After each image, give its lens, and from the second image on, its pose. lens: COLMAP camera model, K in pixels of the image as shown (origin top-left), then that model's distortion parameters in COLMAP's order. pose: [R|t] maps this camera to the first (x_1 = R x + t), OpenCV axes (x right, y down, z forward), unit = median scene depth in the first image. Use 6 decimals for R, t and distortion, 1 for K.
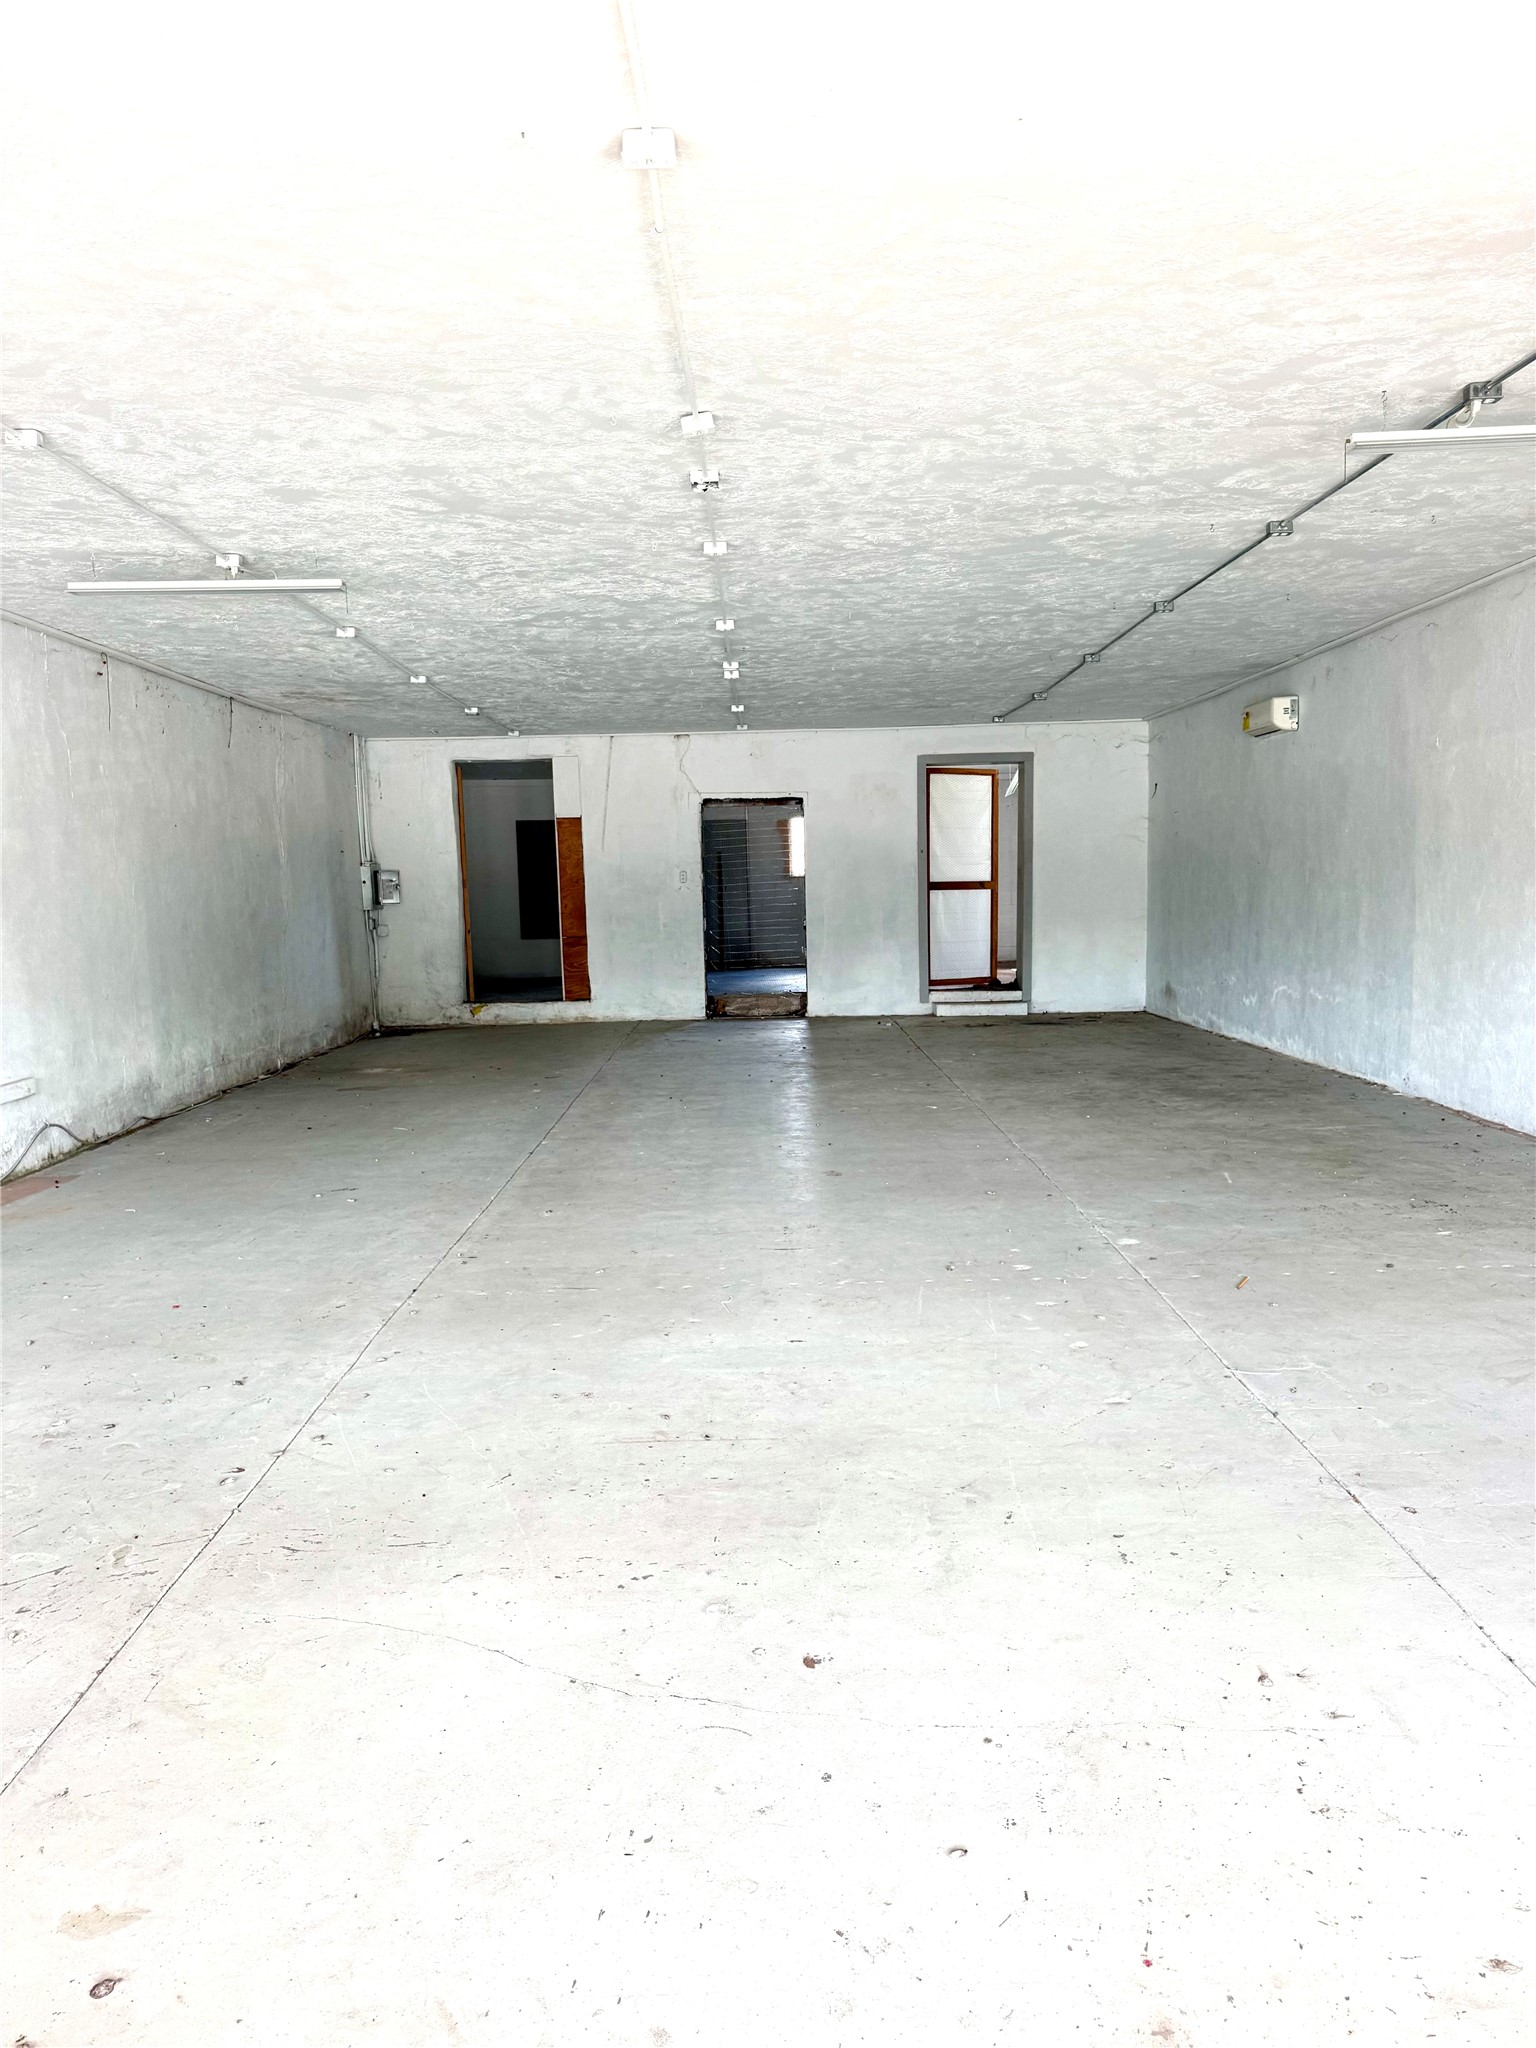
lens RADIAL K [[1285.5, 0, 768.0], [0, 1285.5, 1024.0], [0, 0, 1]] dist [-0.000956, -0.000604]
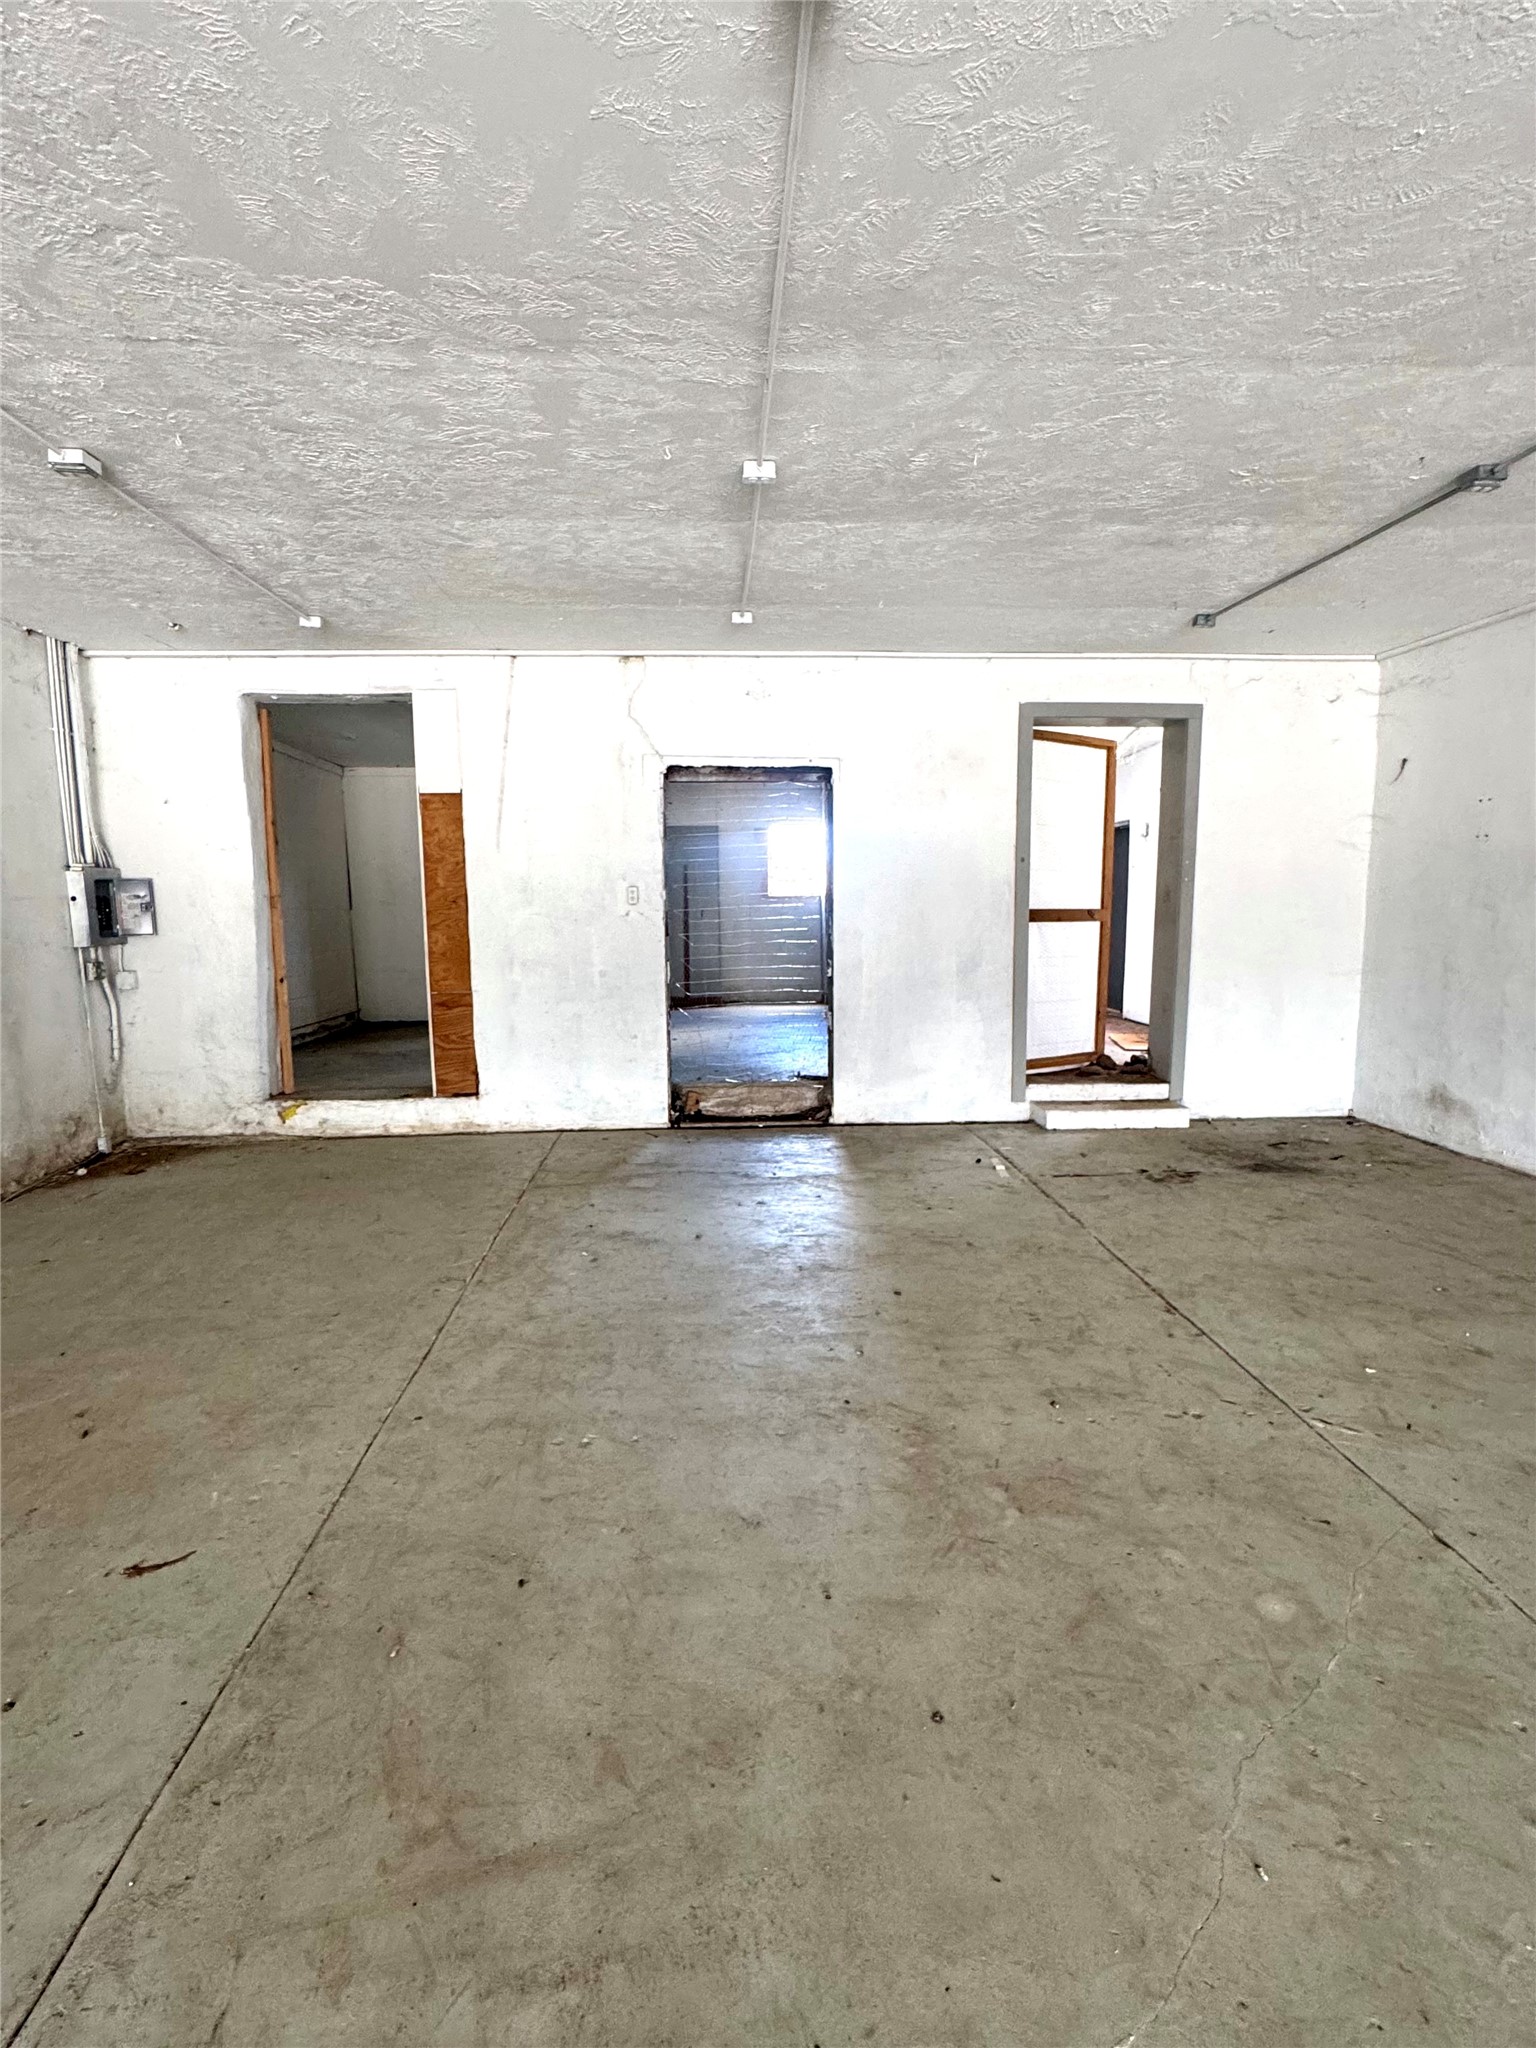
lens RADIAL K [[1003.5, 0, 768.0], [0, 1003.5, 1024.0], [0, 0, 1]] dist [-0.032770, 0.000023]
pose [[0.998576, 0.008685, 0.052645, -0.026676], [-0.009727, 0.999761, 0.019563, -0.063383], [-0.052462, -0.020047, 0.998422, 0.521355]]
